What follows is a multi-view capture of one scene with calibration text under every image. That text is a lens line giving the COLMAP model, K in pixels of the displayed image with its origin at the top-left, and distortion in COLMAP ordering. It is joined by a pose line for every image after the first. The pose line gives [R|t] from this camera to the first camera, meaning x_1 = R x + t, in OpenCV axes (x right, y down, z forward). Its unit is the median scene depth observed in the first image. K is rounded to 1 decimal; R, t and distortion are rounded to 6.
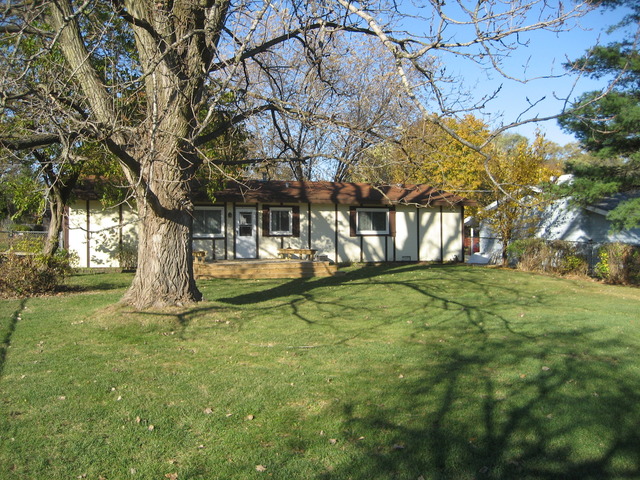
lens RADIAL K [[688.4, 0, 320.0], [0, 688.4, 240.0], [0, 0, 1]] dist [-0.138264, 0.025228]
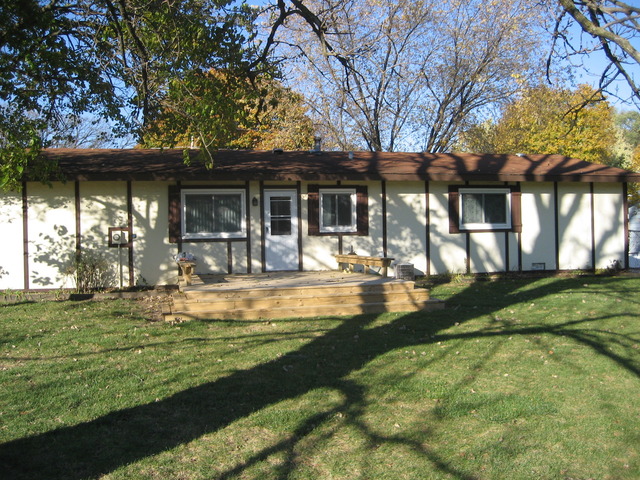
lens RADIAL K [[688.4, 0, 320.0], [0, 688.4, 240.0], [0, 0, 1]] dist [-0.138264, 0.025228]
pose [[0.991051, -0.011987, -0.132942, 0.009951], [0.013233, 0.999876, 0.008497, -0.005917], [0.132824, -0.010181, 0.991087, 0.366784]]
